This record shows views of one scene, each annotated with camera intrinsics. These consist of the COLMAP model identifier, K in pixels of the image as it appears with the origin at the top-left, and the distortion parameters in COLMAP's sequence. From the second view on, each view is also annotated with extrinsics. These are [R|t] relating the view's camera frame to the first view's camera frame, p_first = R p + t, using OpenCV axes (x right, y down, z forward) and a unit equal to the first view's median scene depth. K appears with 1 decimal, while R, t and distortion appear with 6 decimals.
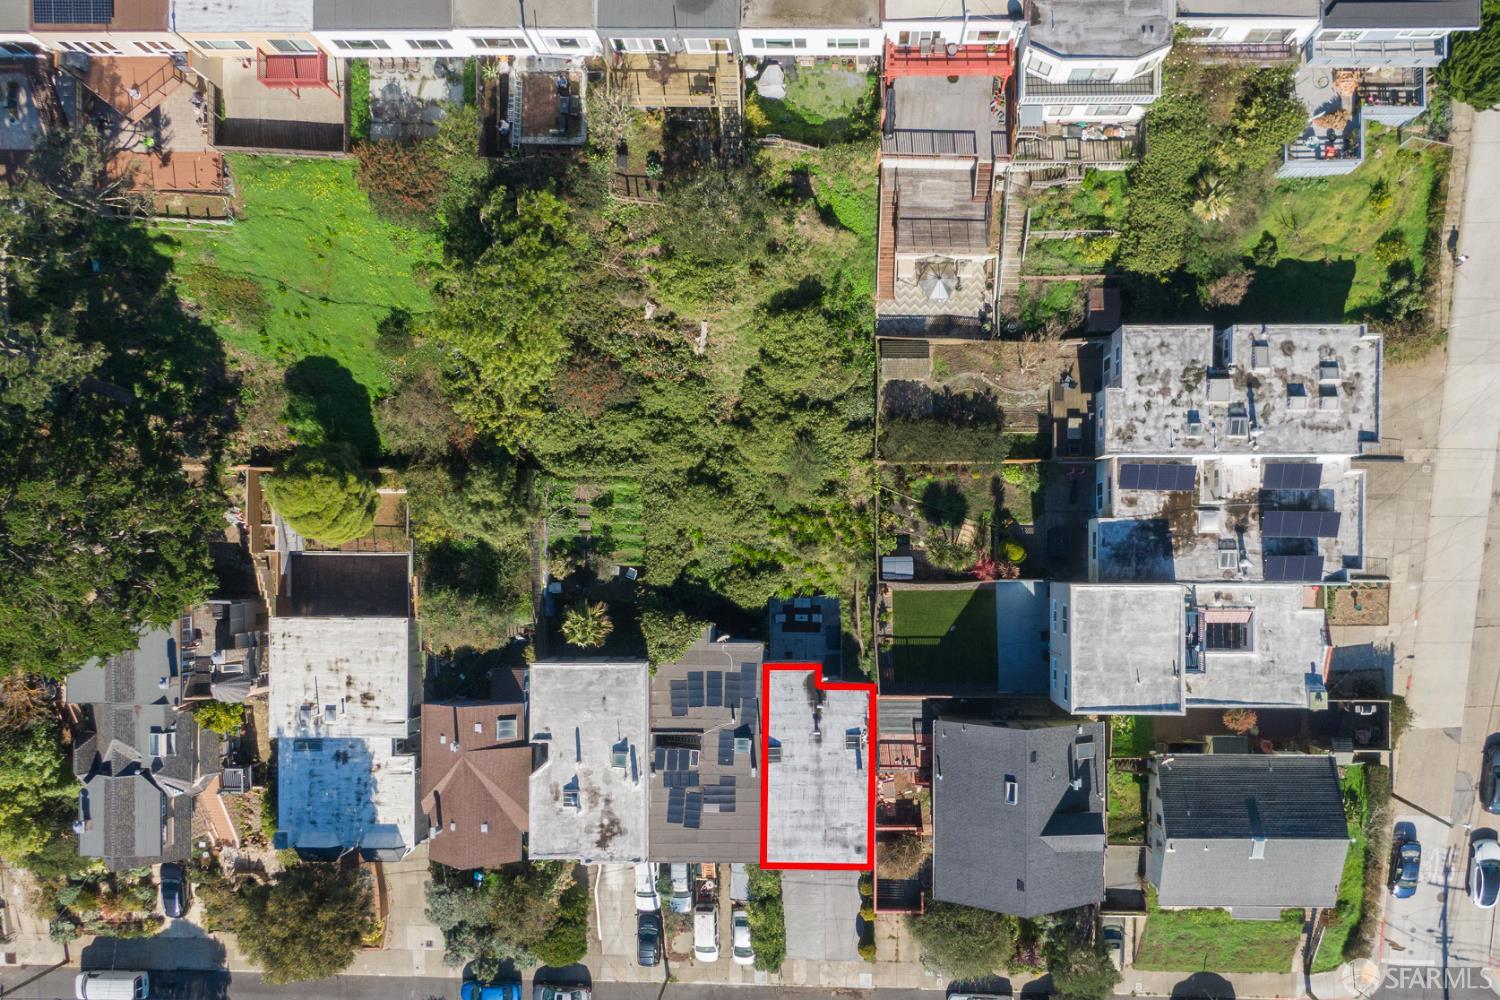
lens RADIAL K [[1066.0, 0, 750.0], [0, 1066.0, 500.0], [0, 0, 1]] dist [-0.001672, -0.000602]
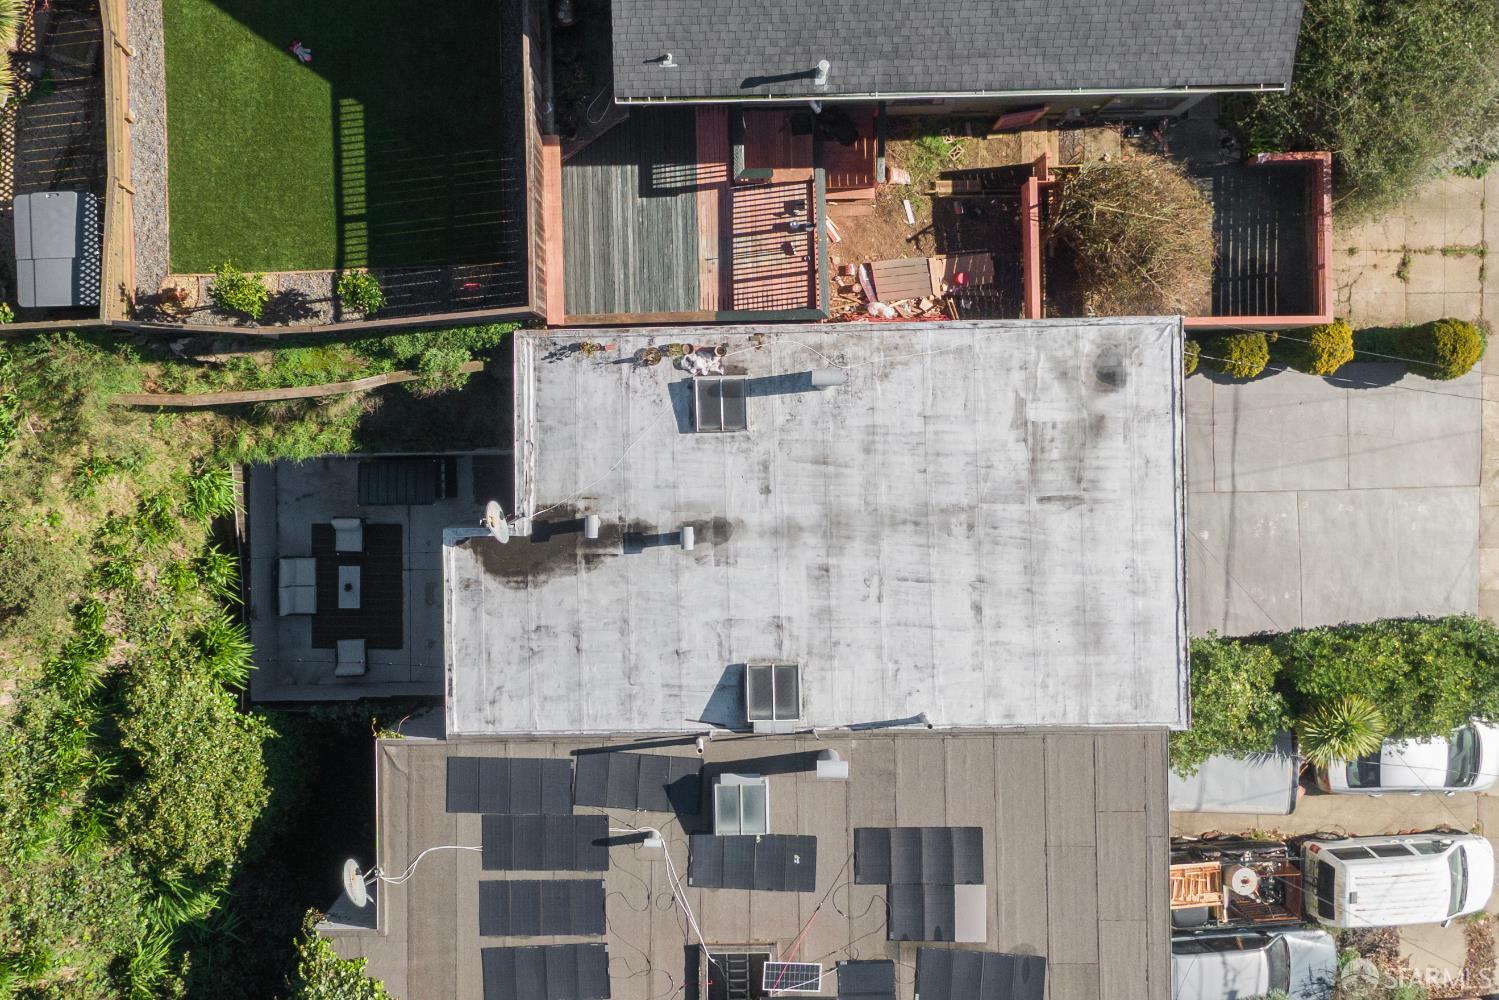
lens RADIAL K [[1242.4, 0, 749.2], [0, 1242.4, 539.1], [0, 0, 1]] dist [0.009720, 0.003915]
pose [[-0.017653, -0.999788, 0.010610, 0.058082], [0.999843, -0.017668, -0.001337, 0.232064], [0.001524, 0.010585, 0.999943, 0.671226]]
